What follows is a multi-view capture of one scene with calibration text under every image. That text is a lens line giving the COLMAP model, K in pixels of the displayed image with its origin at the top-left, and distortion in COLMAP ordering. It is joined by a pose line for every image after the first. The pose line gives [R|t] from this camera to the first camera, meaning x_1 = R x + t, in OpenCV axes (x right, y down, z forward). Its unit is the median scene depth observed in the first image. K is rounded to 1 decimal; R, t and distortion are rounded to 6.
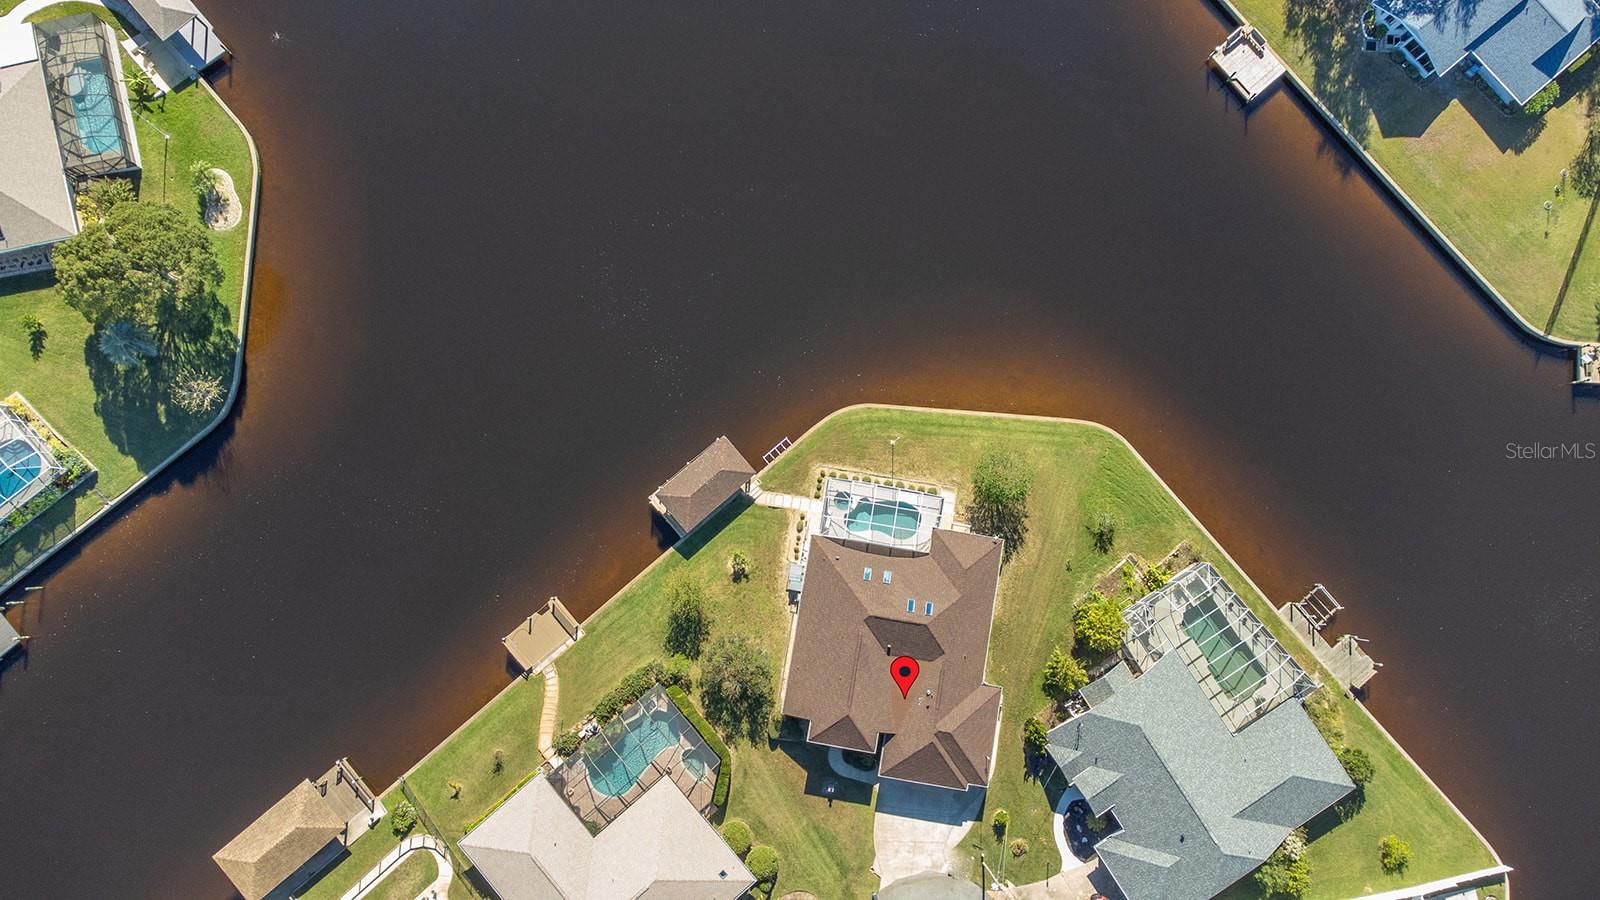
lens RADIAL K [[1086.3, 0, 800.0], [0, 1086.3, 450.0], [0, 0, 1]] dist [0.070556, -0.269011]
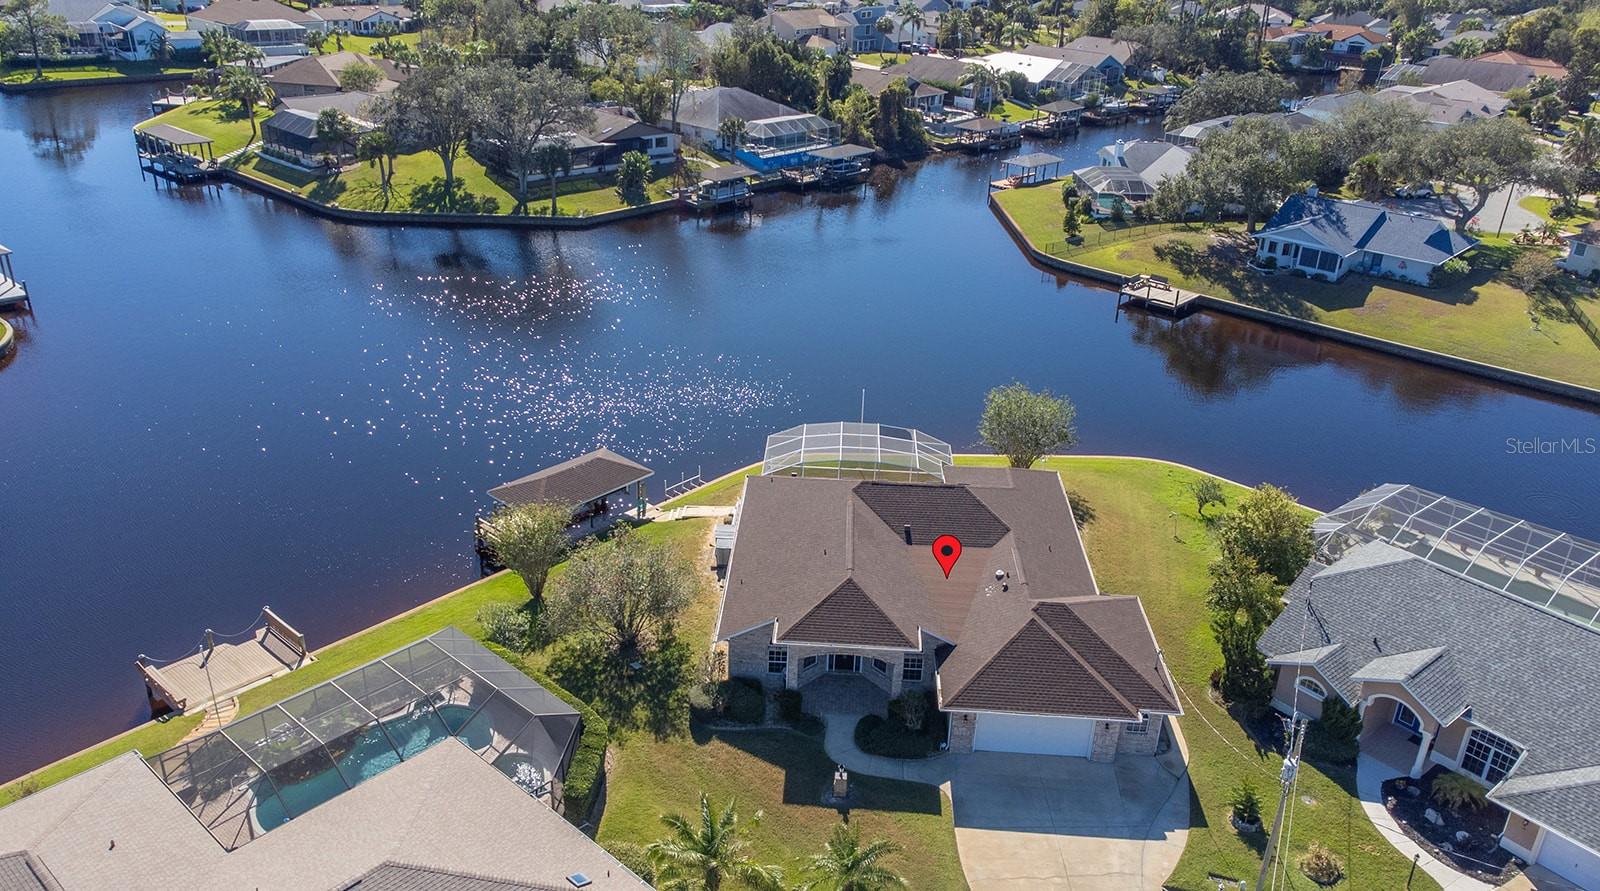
lens RADIAL K [[1131.7, 0, 803.6], [0, 1131.7, 445.5], [0, 0, 1]] dist [0.021000, -0.000183]
pose [[0.992221, -0.049159, 0.114375, -0.030724], [0.122050, 0.565189, -0.815883, 0.591246], [-0.024535, 0.823496, 0.566792, 0.627382]]
